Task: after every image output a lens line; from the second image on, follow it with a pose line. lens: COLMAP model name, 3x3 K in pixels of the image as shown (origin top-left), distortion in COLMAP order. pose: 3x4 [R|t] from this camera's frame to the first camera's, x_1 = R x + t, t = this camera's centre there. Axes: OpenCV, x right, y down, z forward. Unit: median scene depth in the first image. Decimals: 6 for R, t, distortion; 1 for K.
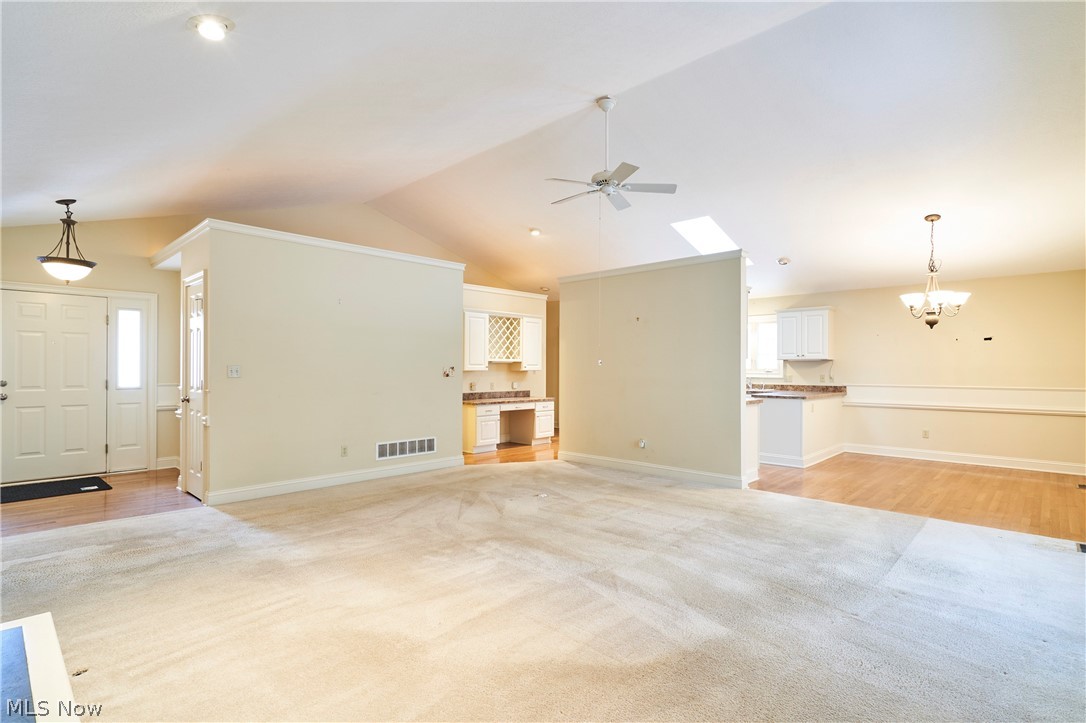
lens RADIAL K [[536.6, 0, 544.2], [0, 536.6, 364.2], [0, 0, 1]] dist [0.003508, -0.001763]
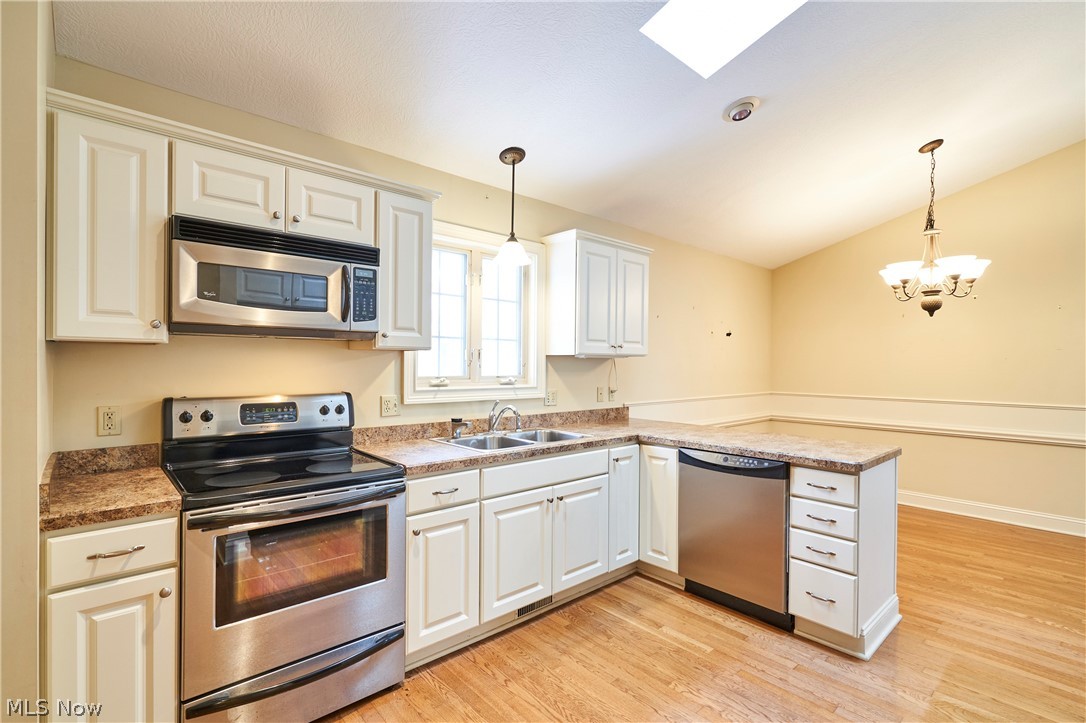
lens RADIAL K [[508.8, 0, 542.5], [0, 508.8, 364.9], [0, 0, 1]] dist [0.000979, 0.001050]
pose [[0.071130, -0.003660, 0.997460, 0.051501], [-0.015921, 0.999862, 0.004804, -0.001876], [-0.997340, -0.016223, 0.071062, 1.034781]]
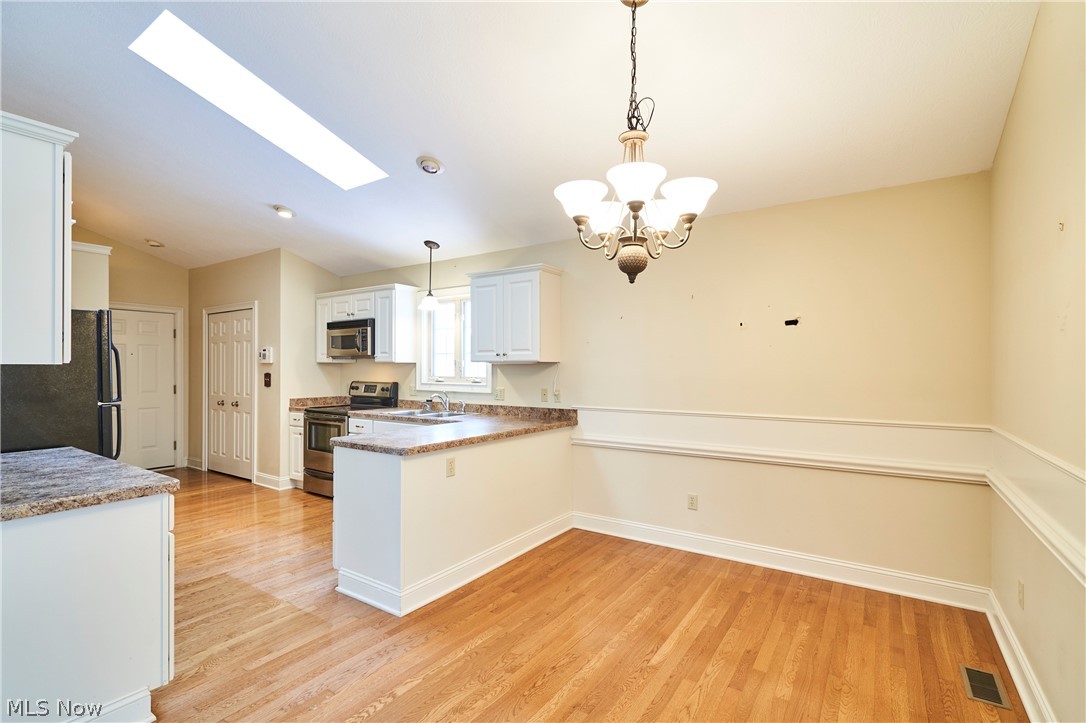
lens RADIAL K [[508.8, 0, 542.5], [0, 508.8, 364.9], [0, 0, 1]] dist [0.000979, 0.001050]
pose [[0.987295, 0.002710, 0.158876, 0.436875], [-0.002933, 0.999995, 0.001166, -0.006193], [-0.158872, -0.001617, 0.987298, 0.477138]]
